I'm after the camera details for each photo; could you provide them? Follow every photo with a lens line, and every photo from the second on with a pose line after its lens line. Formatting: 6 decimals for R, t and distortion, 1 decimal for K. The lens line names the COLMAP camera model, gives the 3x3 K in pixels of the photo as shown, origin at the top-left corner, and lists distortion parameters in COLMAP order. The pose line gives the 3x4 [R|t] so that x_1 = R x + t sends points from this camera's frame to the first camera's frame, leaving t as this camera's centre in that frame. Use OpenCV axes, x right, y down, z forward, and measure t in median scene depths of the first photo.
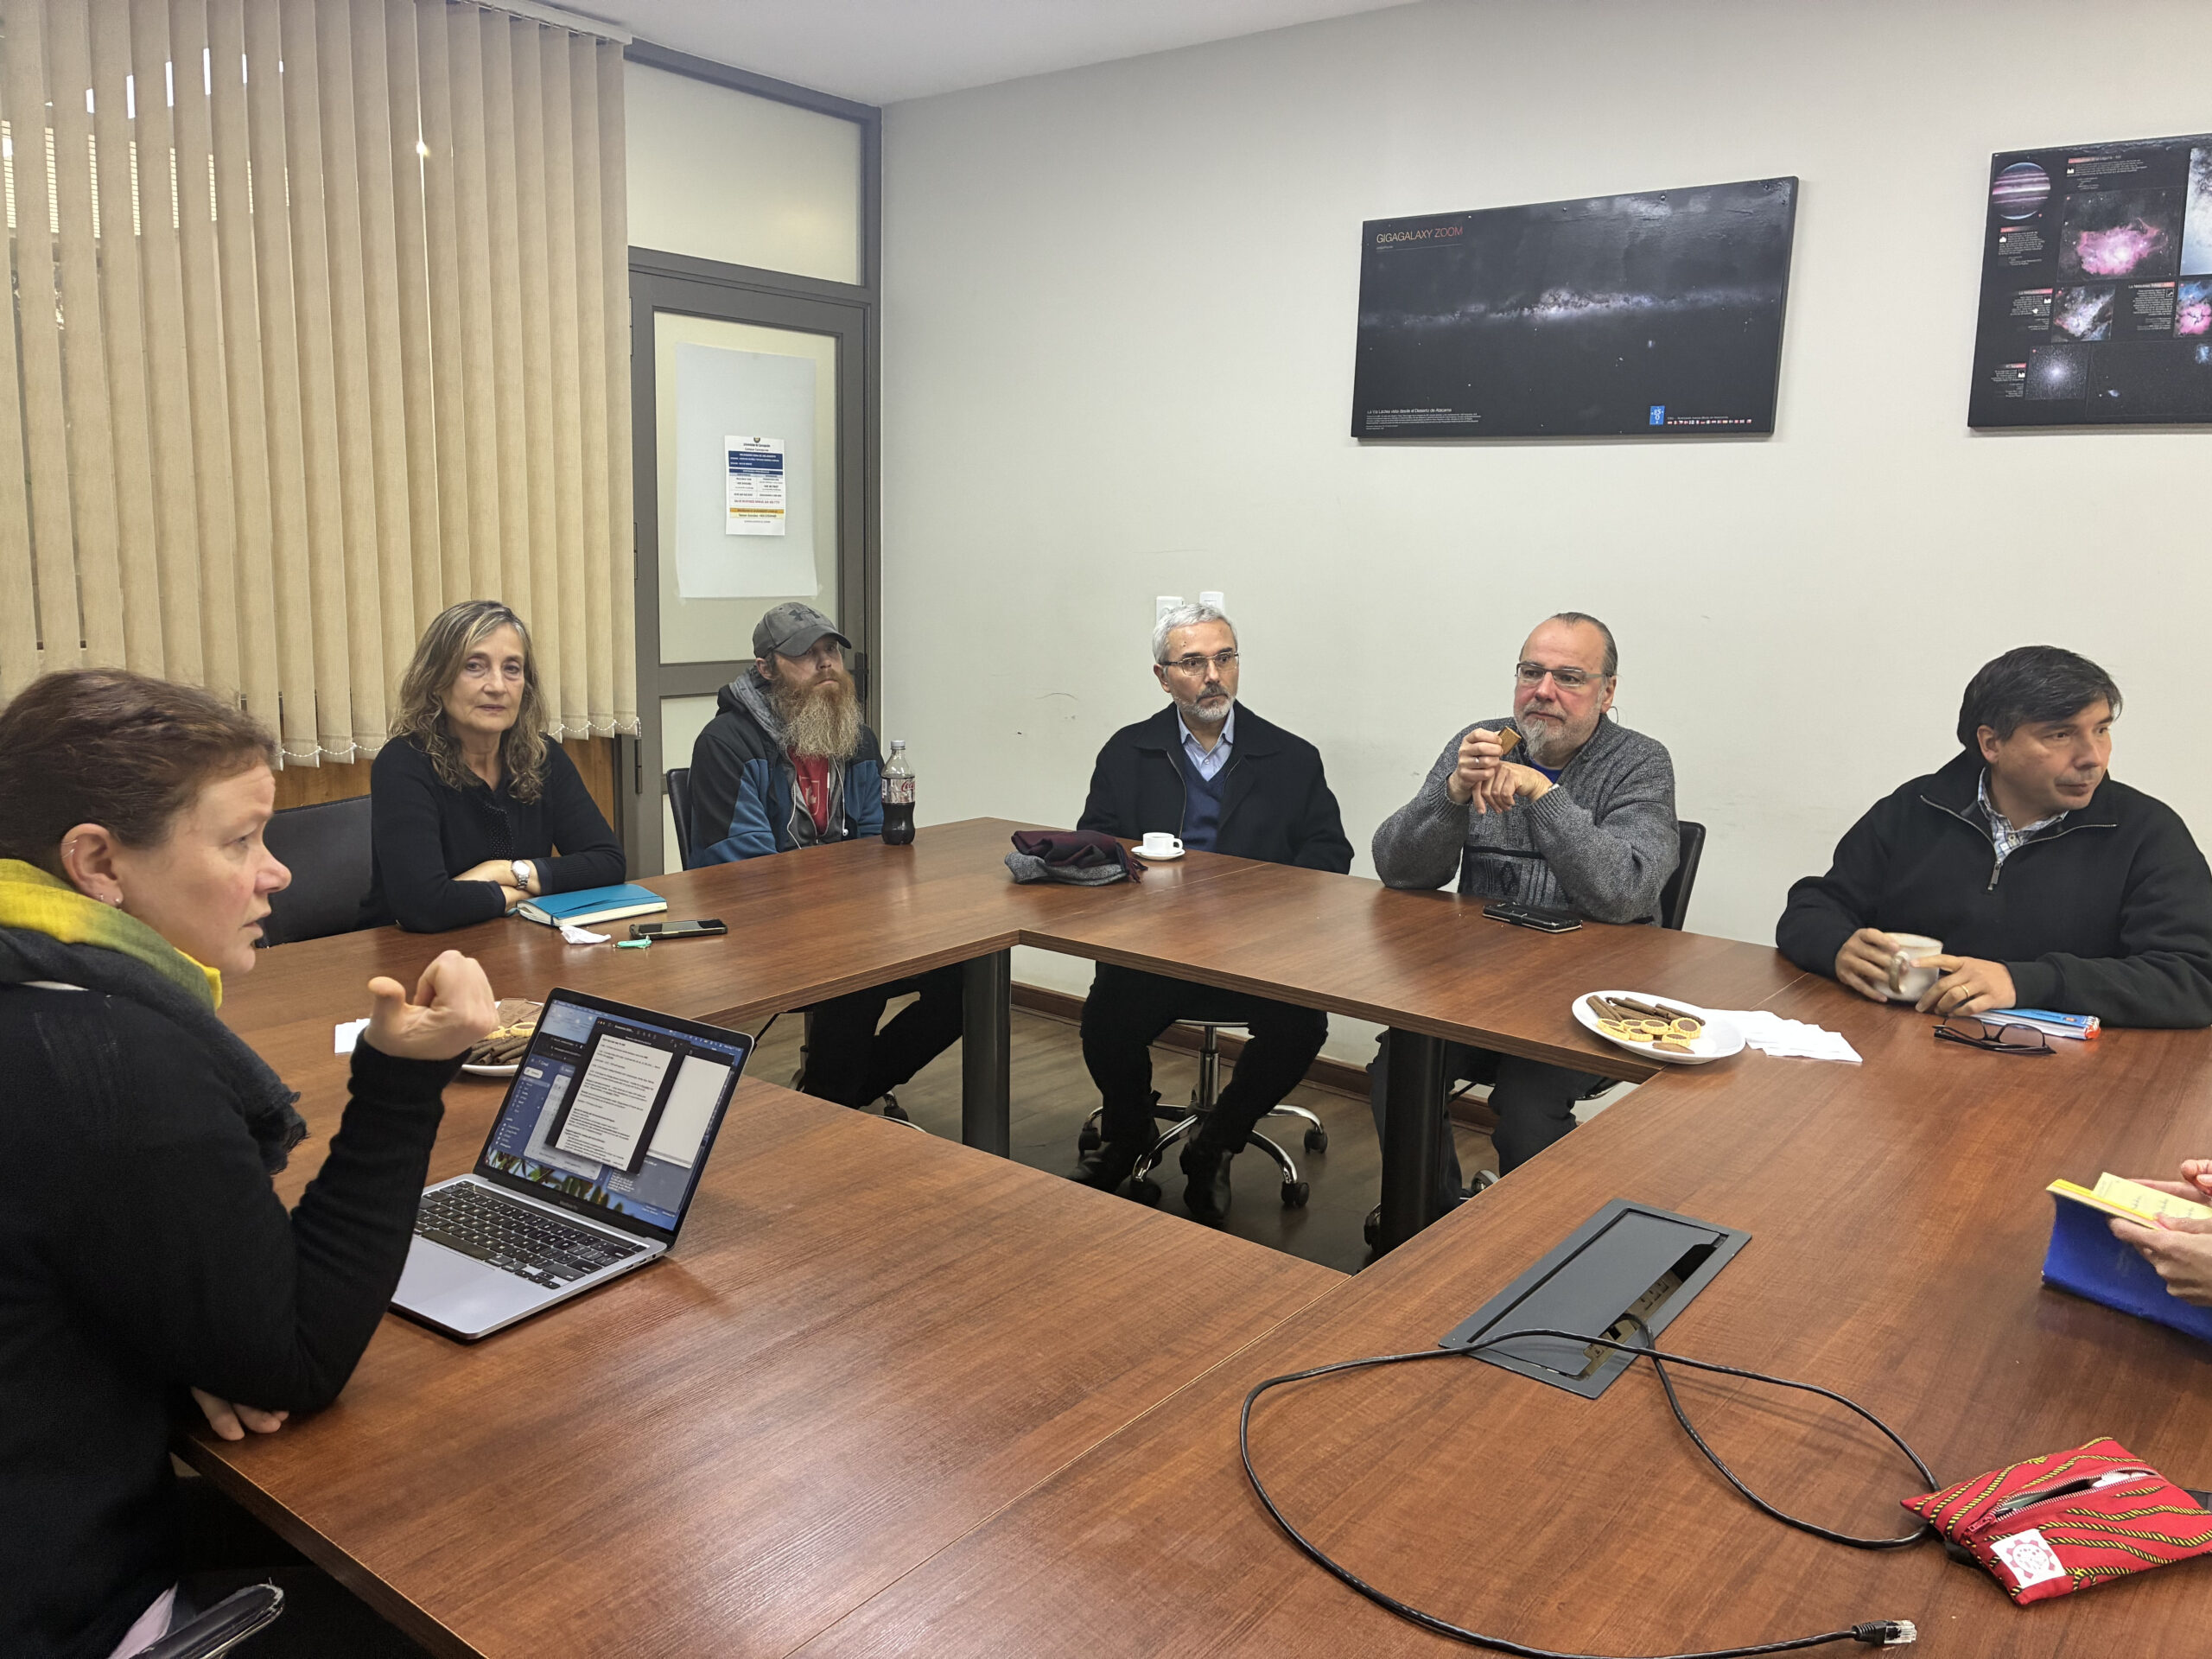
lens RADIAL K [[1674.0, 0, 1106.0], [0, 1674.0, 829.5], [0, 0, 1]] dist [0.008064, -0.006949]
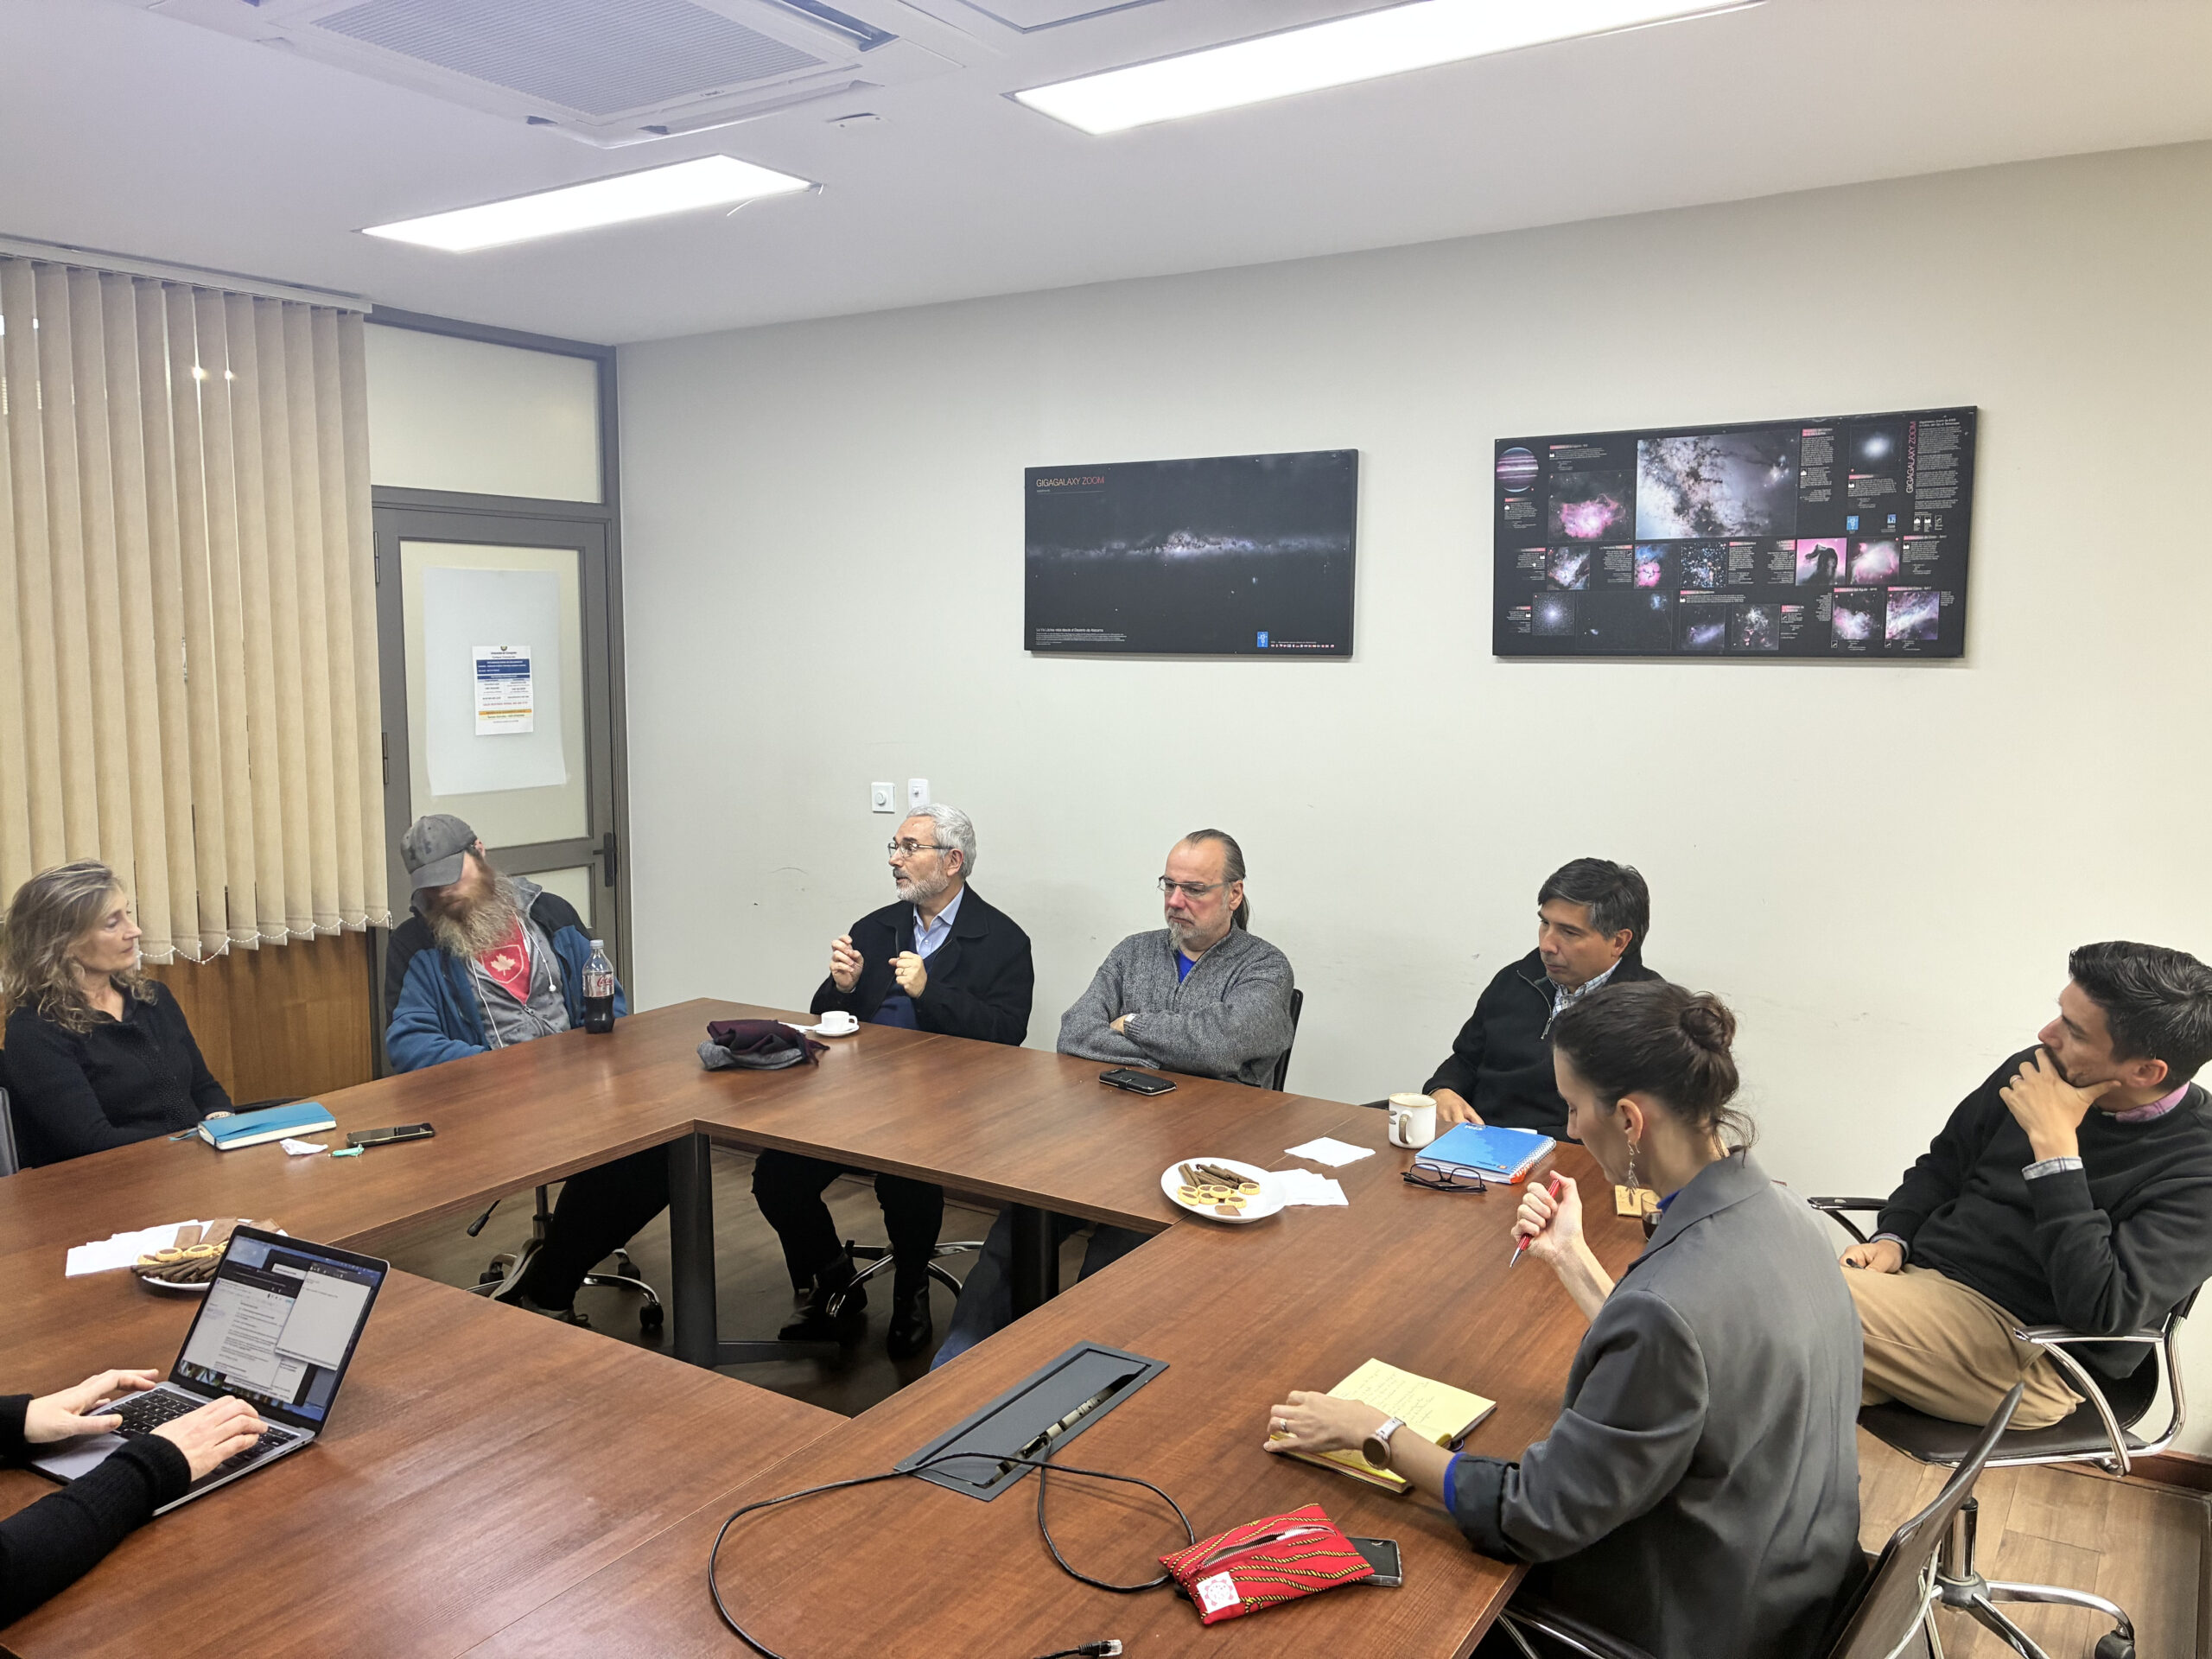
lens RADIAL K [[1667.9, 0, 1101.3], [0, 1667.9, 815.4], [0, 0, 1]] dist [0.064190, -0.082989]
pose [[0.994980, -0.033491, 0.094303, 0.113353], [0.039659, 0.997141, -0.064318, -0.057876], [-0.091880, 0.067735, 0.993464, -0.186464]]
